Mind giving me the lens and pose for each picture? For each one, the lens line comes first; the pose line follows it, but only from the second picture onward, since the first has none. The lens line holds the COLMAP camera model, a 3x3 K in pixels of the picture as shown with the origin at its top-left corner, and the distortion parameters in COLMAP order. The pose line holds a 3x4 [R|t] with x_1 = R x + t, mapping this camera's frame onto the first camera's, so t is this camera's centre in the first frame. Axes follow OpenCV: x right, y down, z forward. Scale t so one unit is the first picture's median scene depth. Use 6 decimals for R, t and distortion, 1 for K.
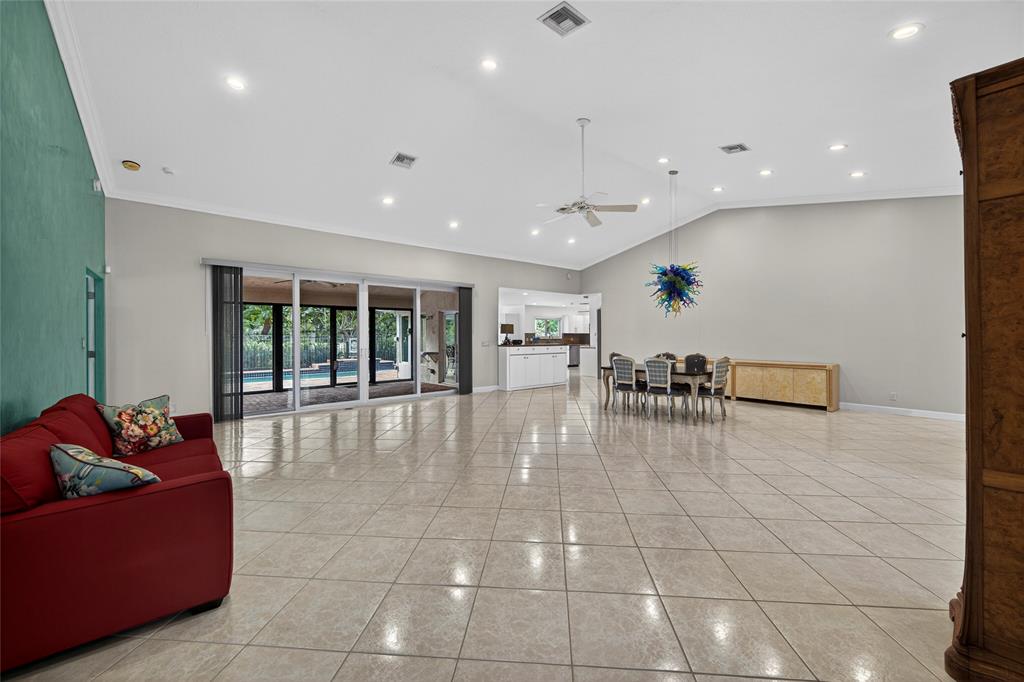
lens RADIAL K [[408.7, 0, 513.7], [0, 408.7, 336.4], [0, 0, 1]] dist [0.001580, -0.000128]
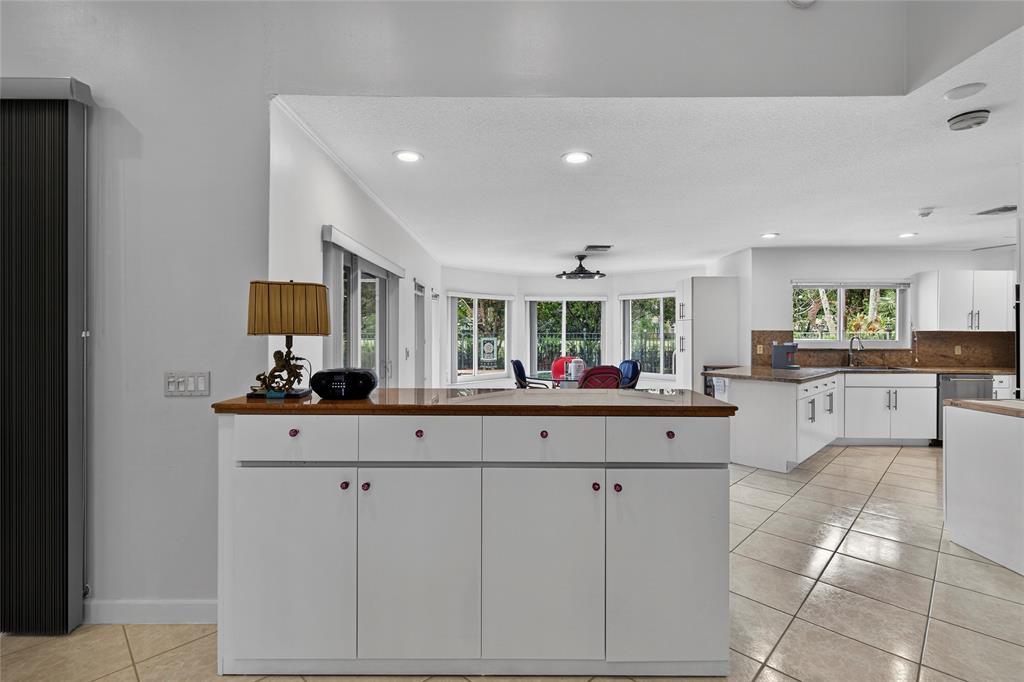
lens RADIAL K [[461.6, 0, 509.0], [0, 461.6, 335.0], [0, 0, 1]] dist [0.002230, 0.000293]
pose [[0.762039, 0.008736, -0.647472, 0.192237], [-0.005723, 0.999961, 0.006757, -0.008738], [0.647506, -0.001444, 0.762059, 0.899065]]
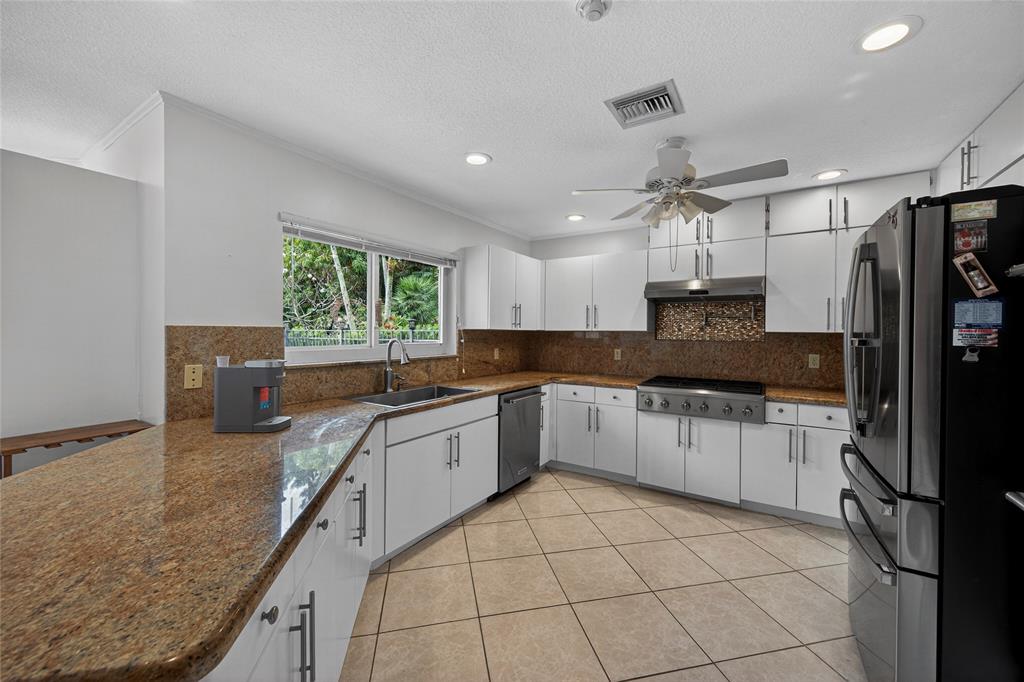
lens RADIAL K [[395.6, 0, 516.5], [0, 395.6, 335.6], [0, 0, 1]] dist [0.000479, 0.000082]
pose [[0.954332, 0.006522, 0.298678, 0.144464], [-0.009676, 0.999912, 0.009084, -0.011062], [-0.298592, -0.011559, 0.954311, 1.344317]]
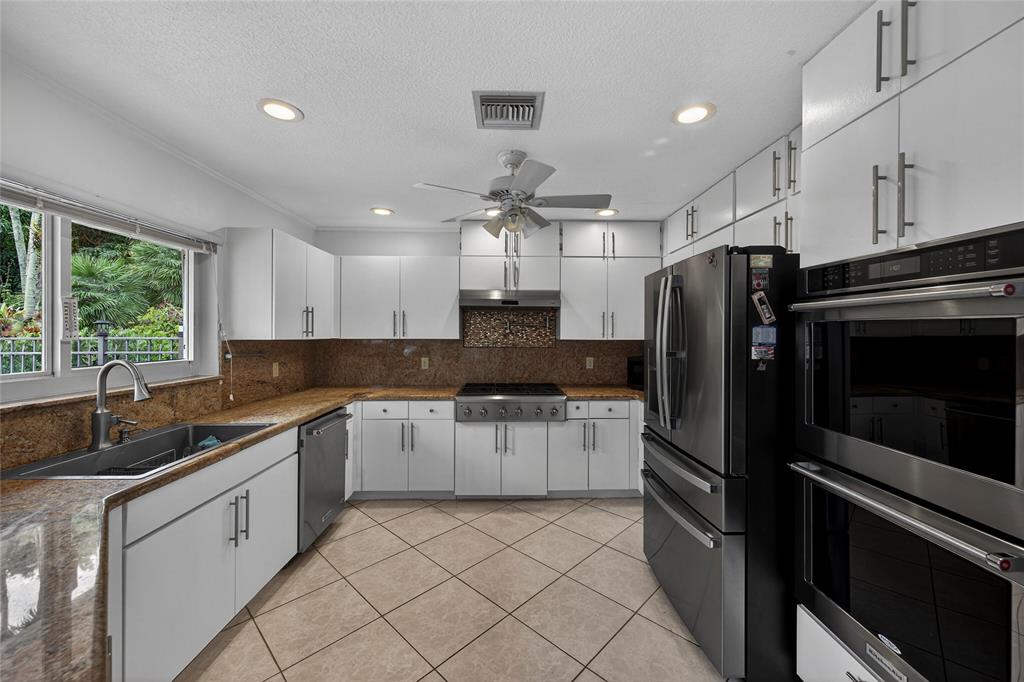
lens RADIAL K [[395.6, 0, 516.5], [0, 395.6, 335.6], [0, 0, 1]] dist [0.000479, 0.000082]
pose [[0.624551, 0.000437, 0.780984, 0.119681], [-0.004599, 0.999985, 0.003119, -0.017832], [-0.780970, -0.005540, 0.624544, 1.392998]]
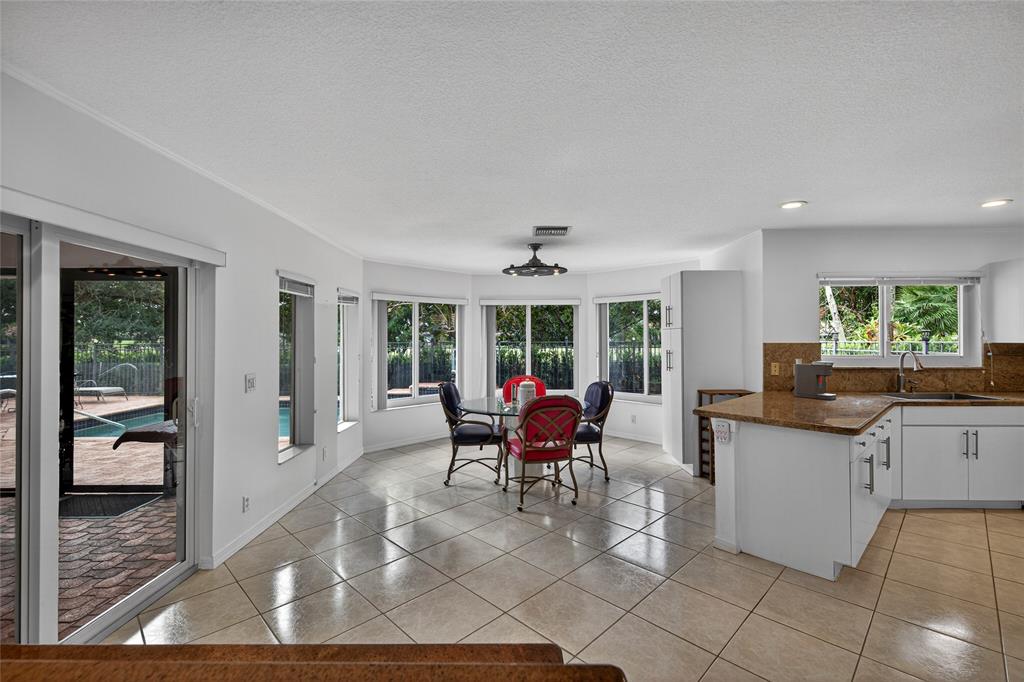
lens RADIAL K [[444.8, 0, 509.0], [0, 444.8, 337.1], [0, 0, 1]] dist [-0.001308, -0.000695]
pose [[0.758515, 0.000419, -0.651655, 0.134049], [-0.001548, 0.999998, -0.001158, -0.017284], [0.651654, 0.001887, 0.758514, 1.089750]]
